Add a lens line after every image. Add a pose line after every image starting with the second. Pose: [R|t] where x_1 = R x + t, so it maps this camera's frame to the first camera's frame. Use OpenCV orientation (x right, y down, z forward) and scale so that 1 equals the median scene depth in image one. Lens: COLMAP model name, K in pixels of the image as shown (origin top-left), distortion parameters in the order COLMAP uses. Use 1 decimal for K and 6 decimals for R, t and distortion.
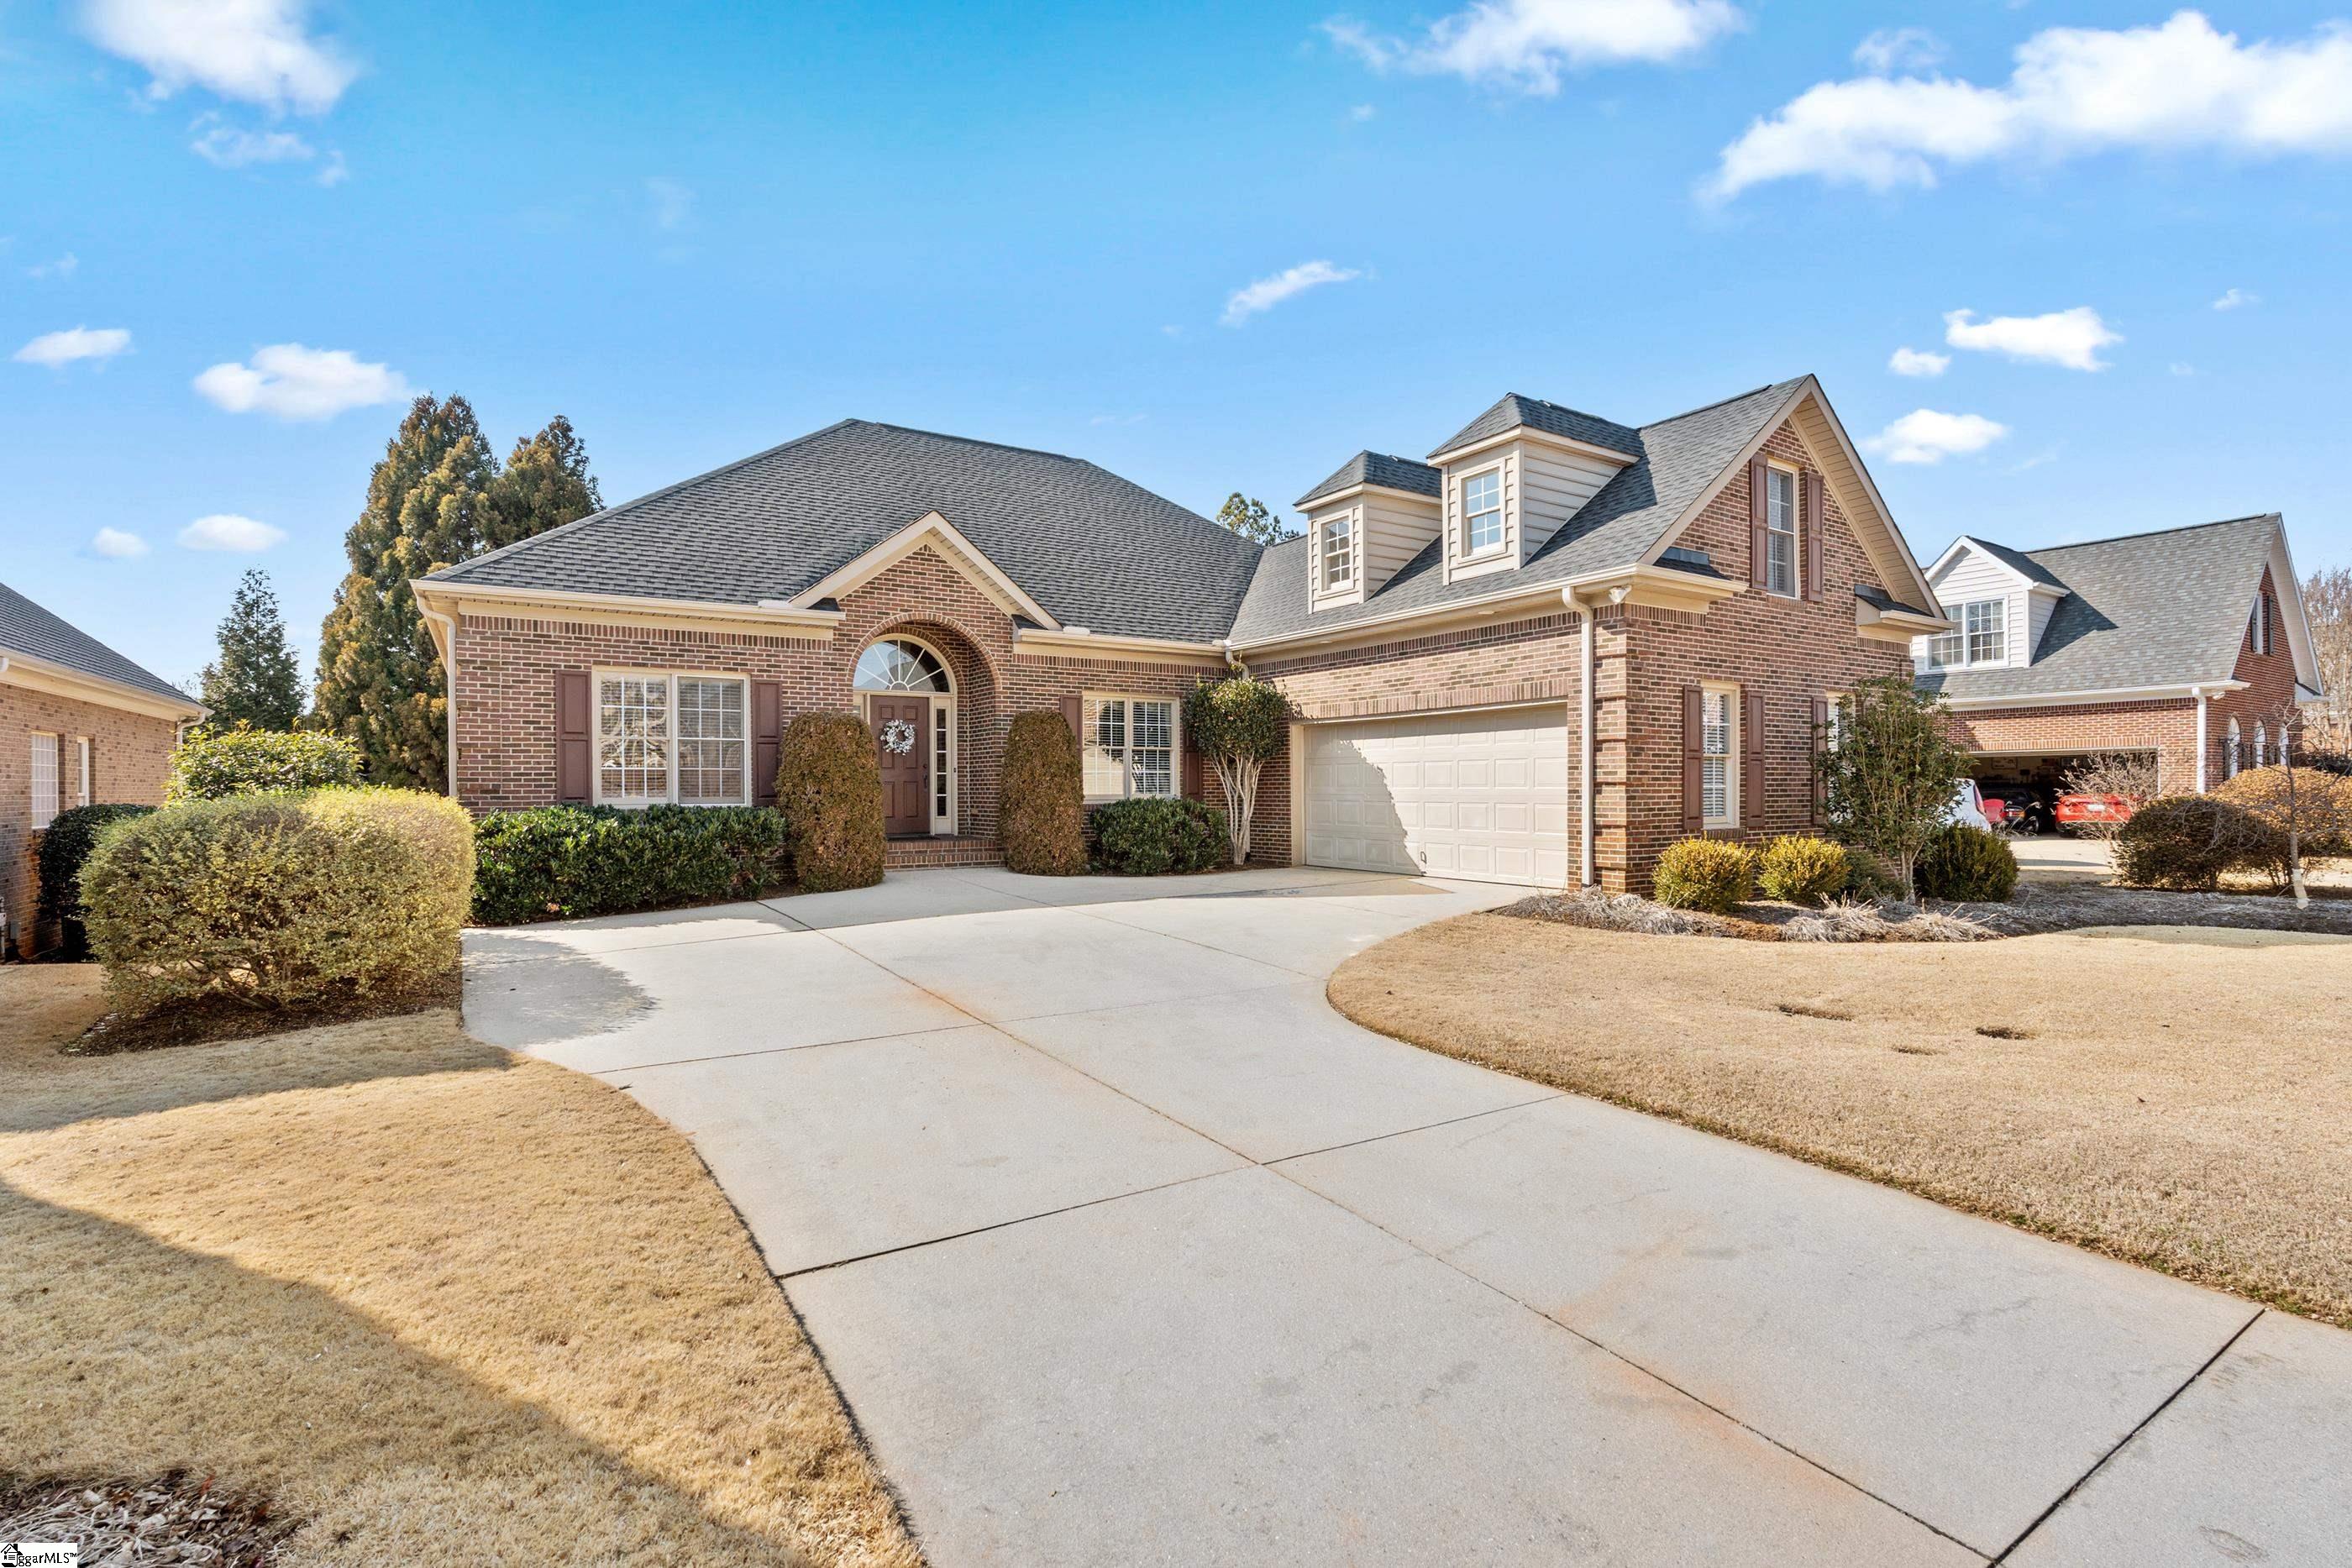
lens RADIAL K [[1073.2, 0, 1176.0], [0, 1073.2, 784.0], [0, 0, 1]] dist [-0.004024, -0.000326]
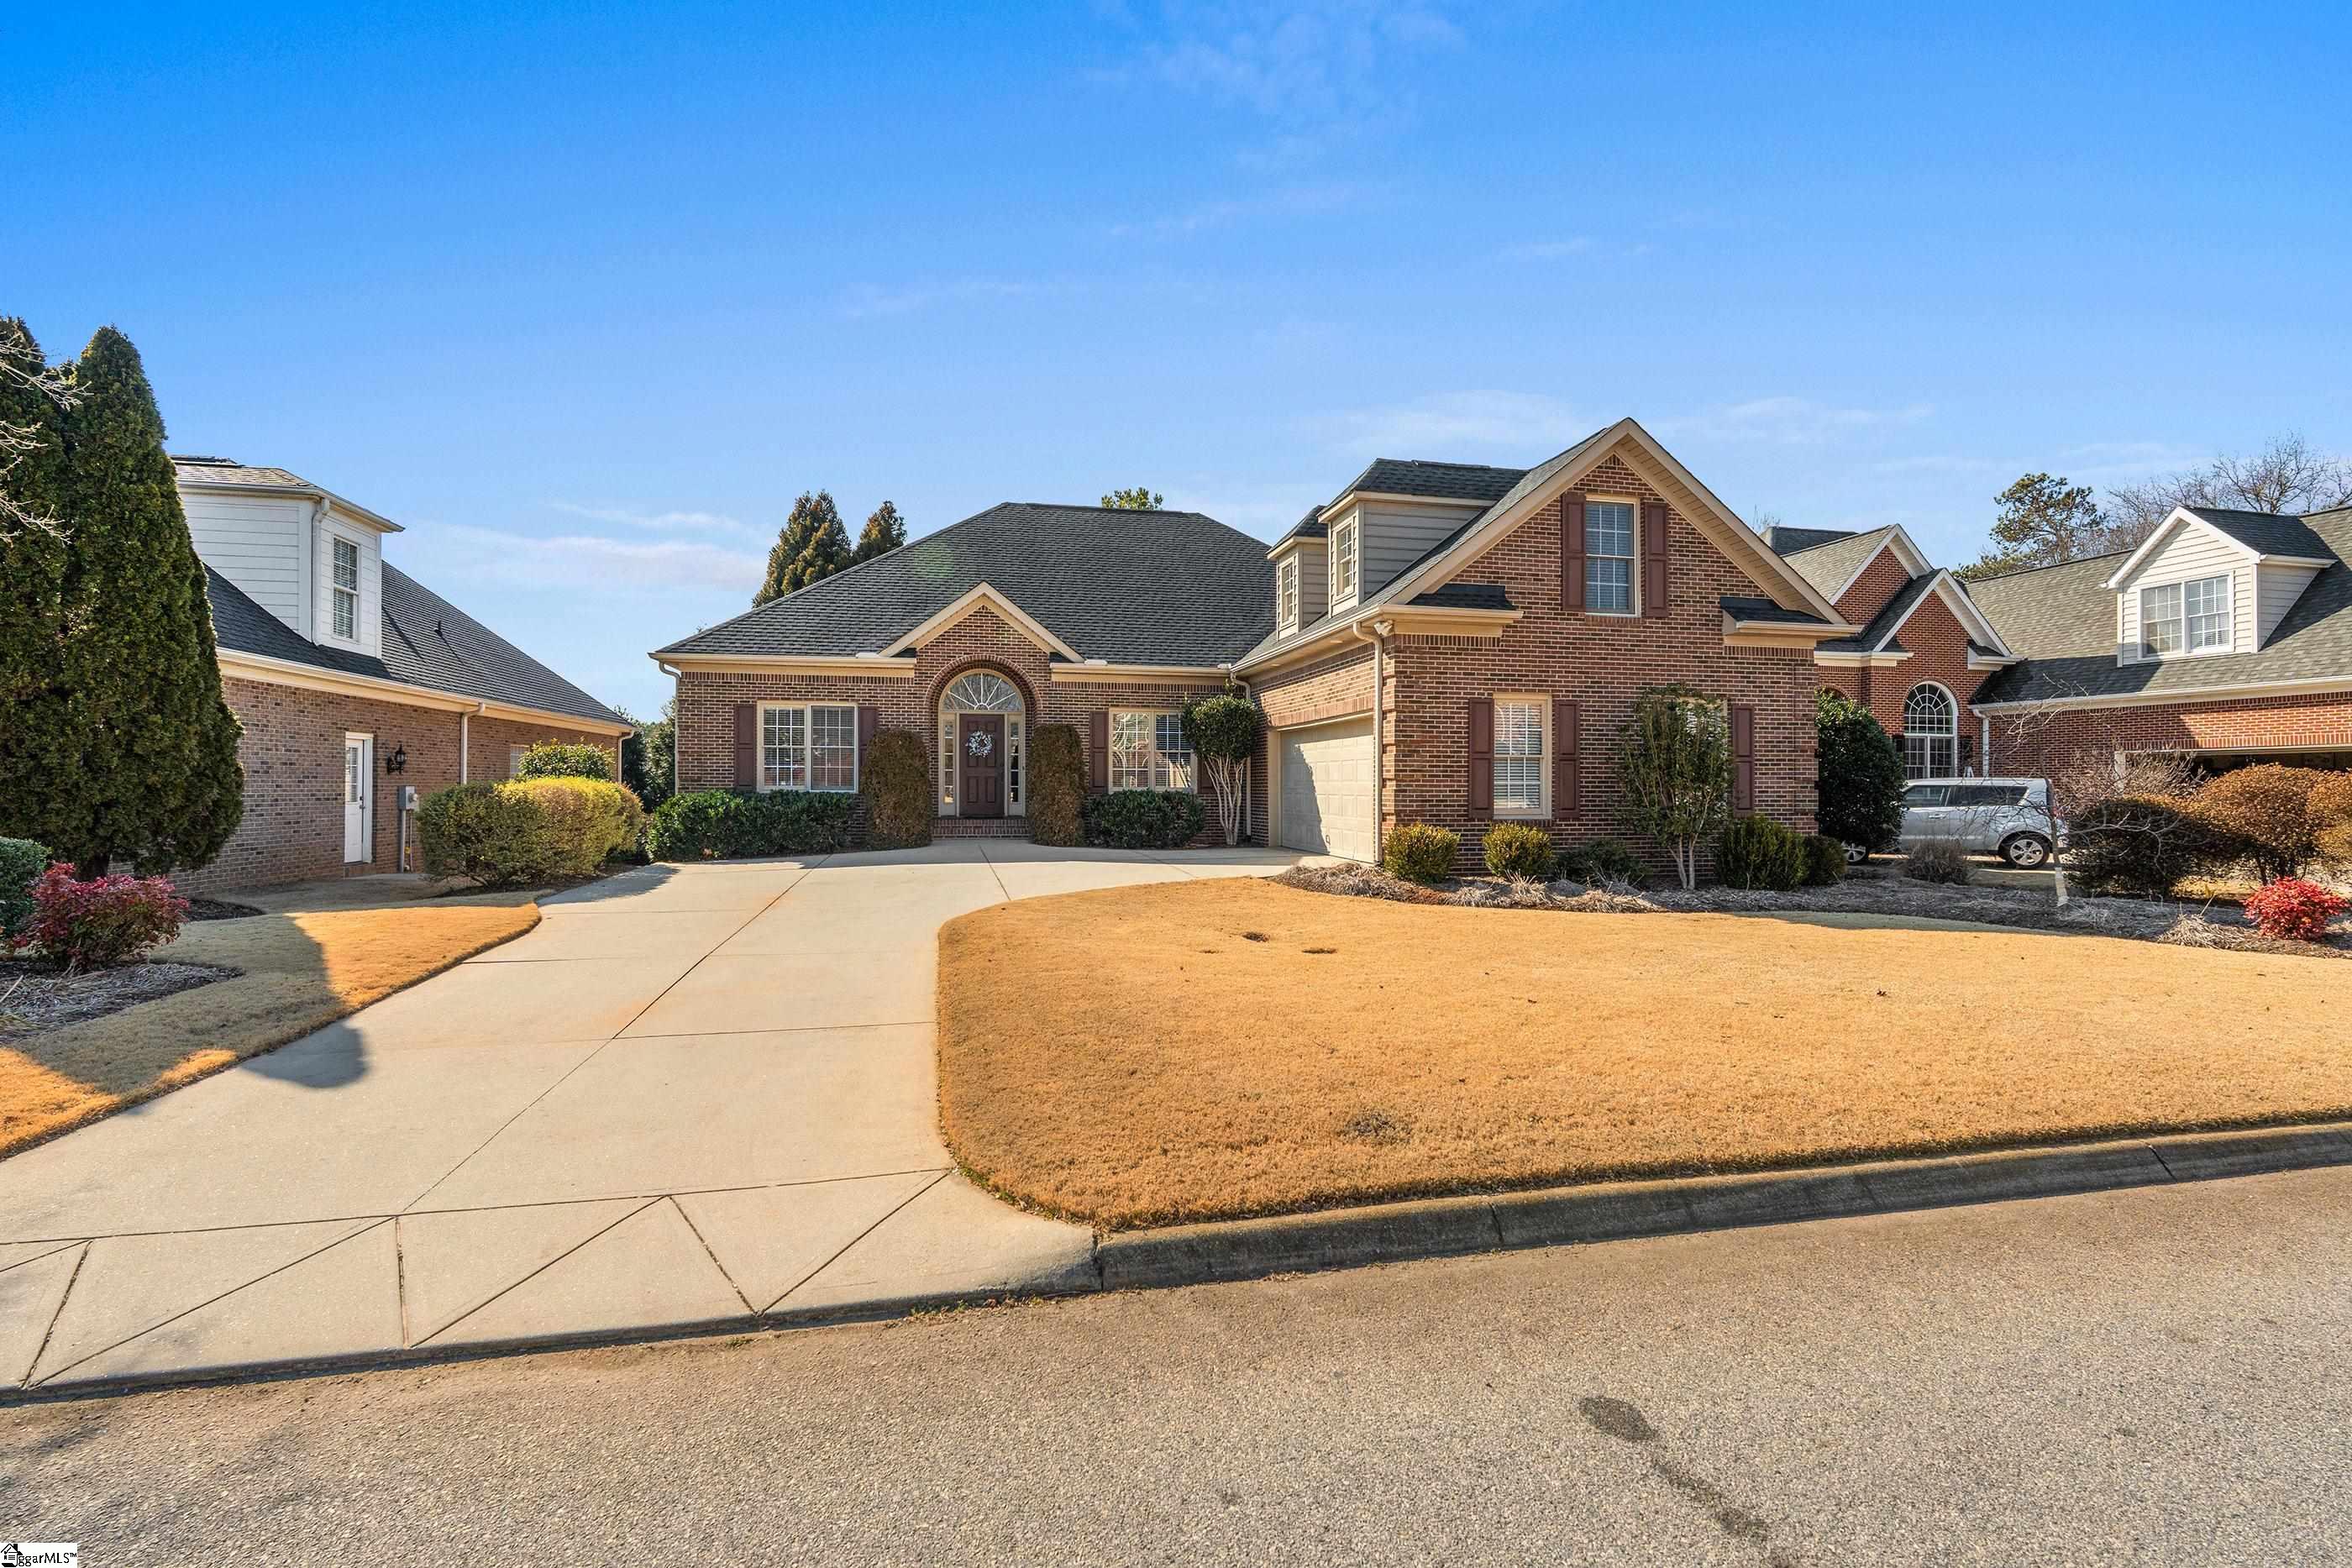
lens RADIAL K [[1031.9, 0, 1176.0], [0, 1031.9, 784.0], [0, 0, 1]] dist [-0.000777, -0.000041]
pose [[0.936844, 0.006946, -0.349679, 0.447238], [-0.006530, 0.999976, 0.002368, 0.002783], [0.349687, 0.000066, 0.936867, -0.154513]]
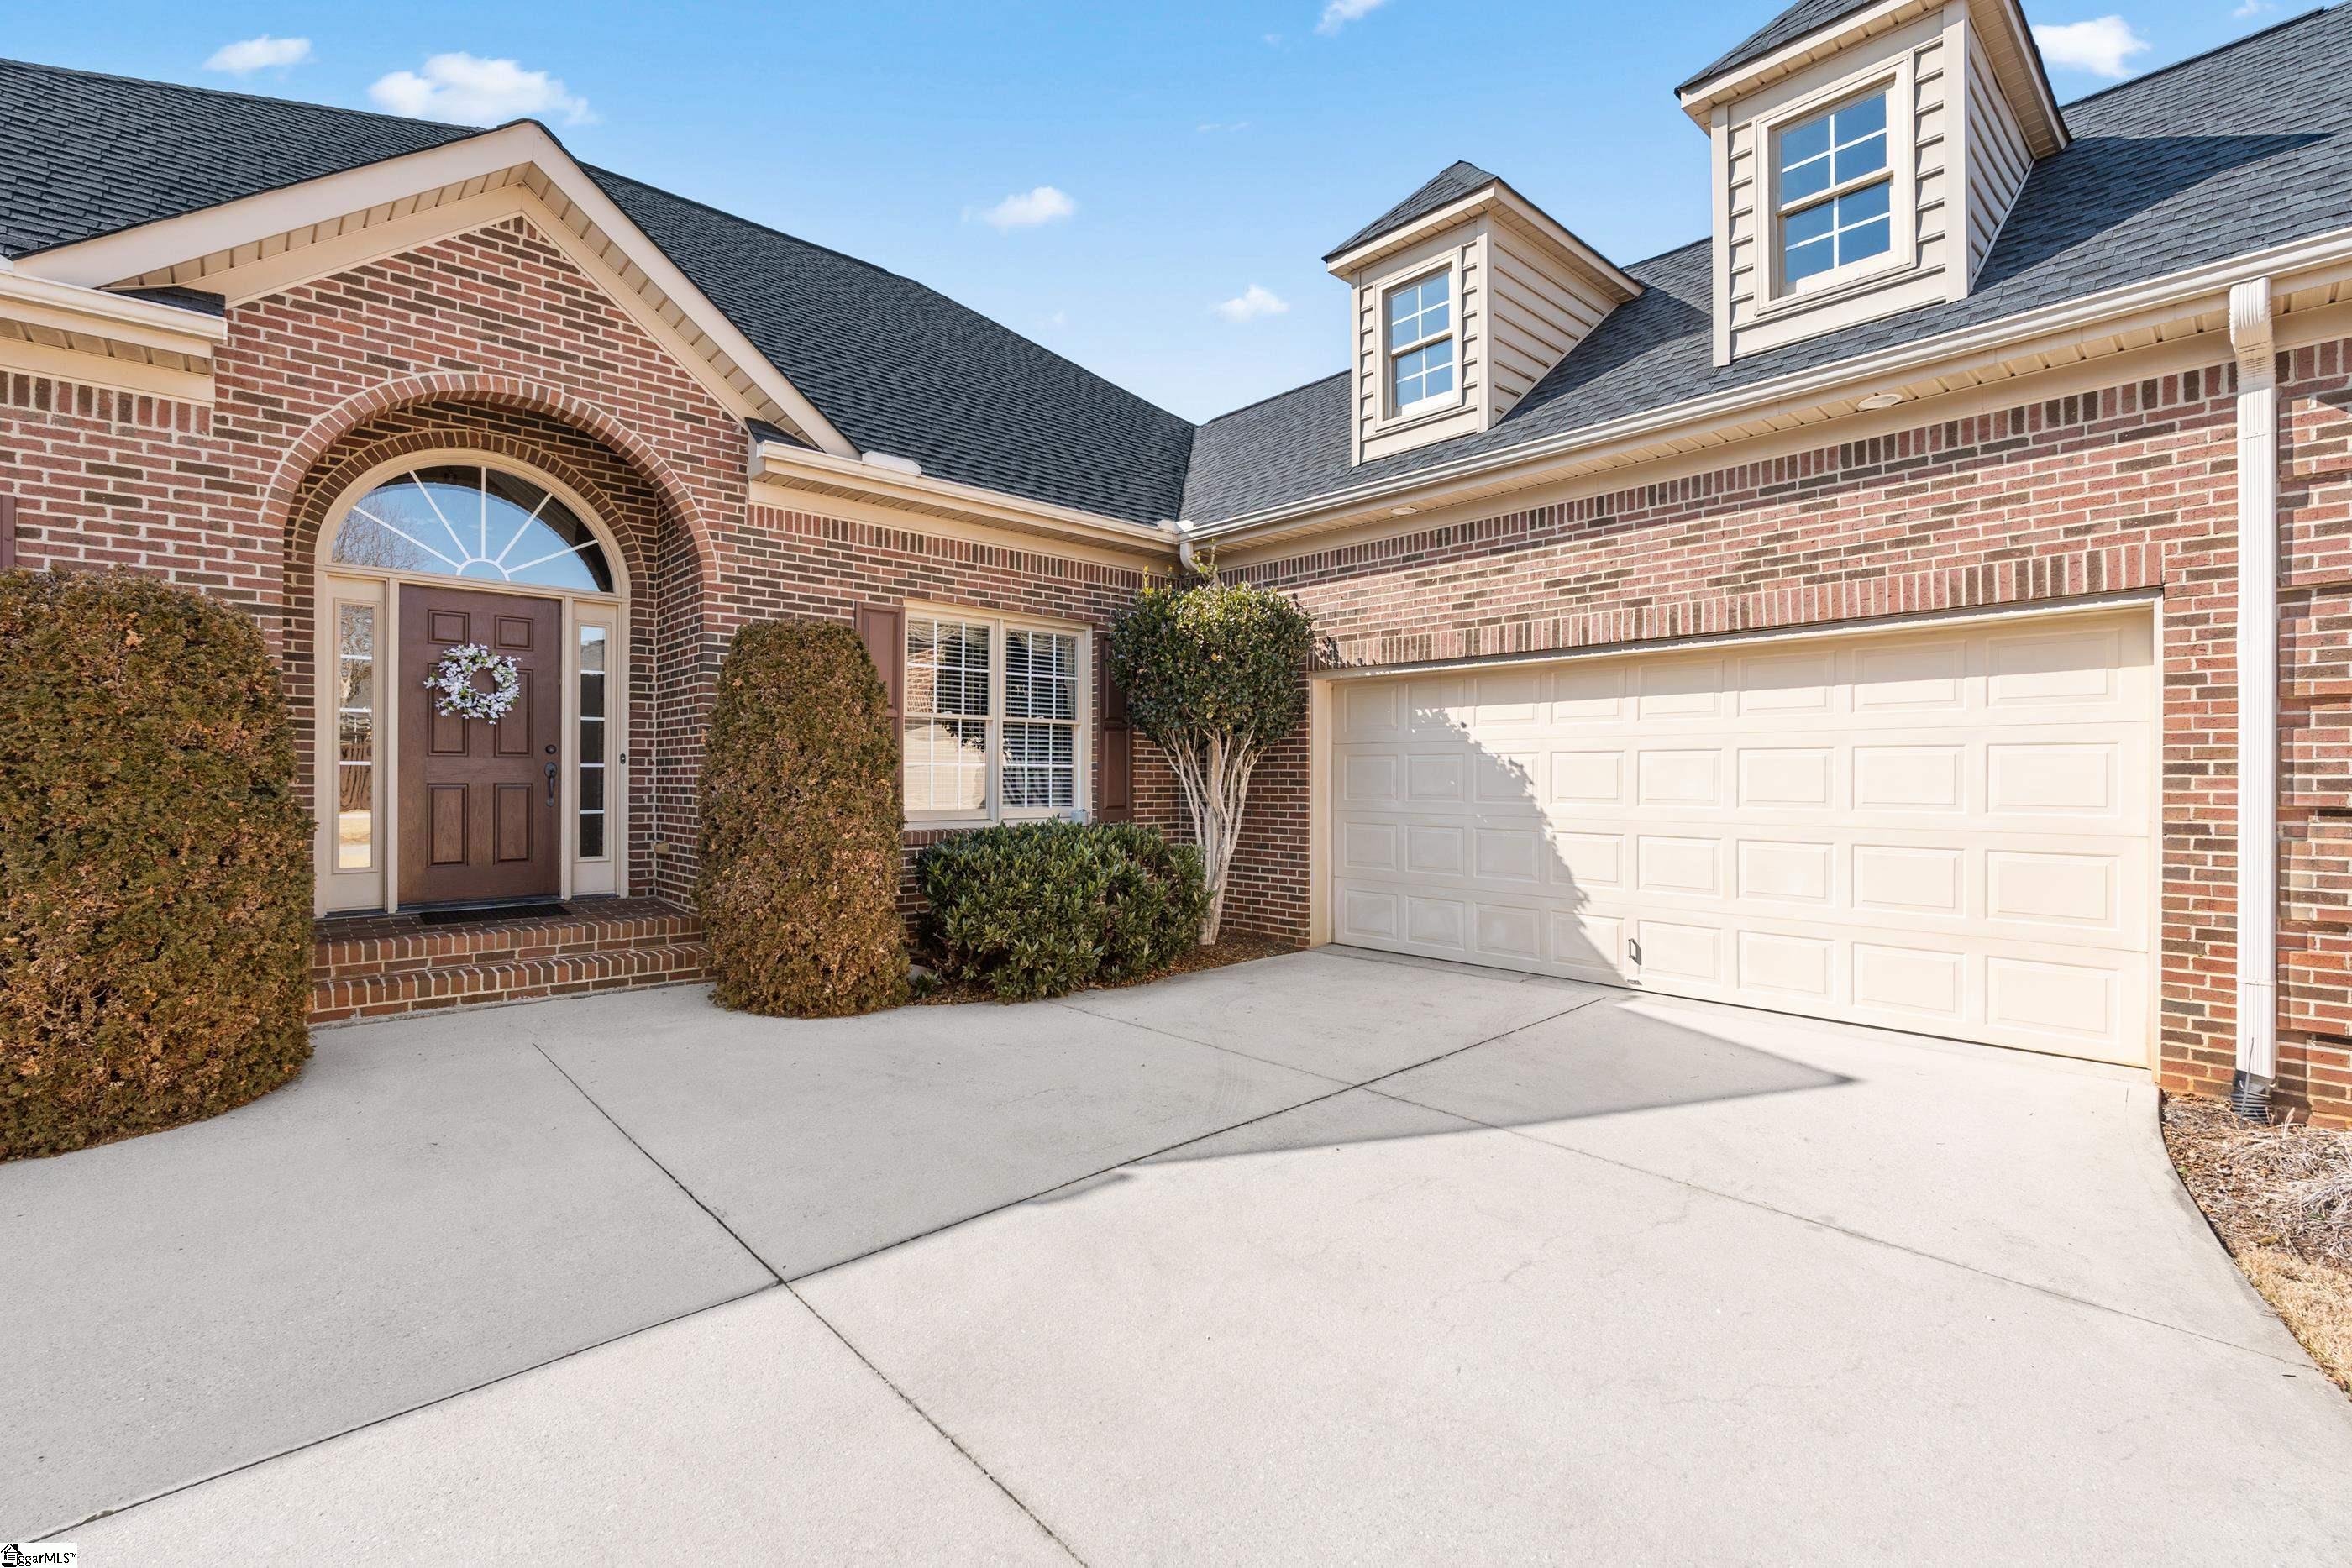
lens RADIAL K [[1030.8, 0, 1175.0], [0, 1030.8, 770.2], [0, 0, 1]] dist [-0.001787, 0.000139]
pose [[0.986714, 0.008994, 0.162215, -0.042910], [-0.008158, 0.999950, -0.005818, -0.007511], [-0.162259, 0.004418, 0.986738, 0.540817]]
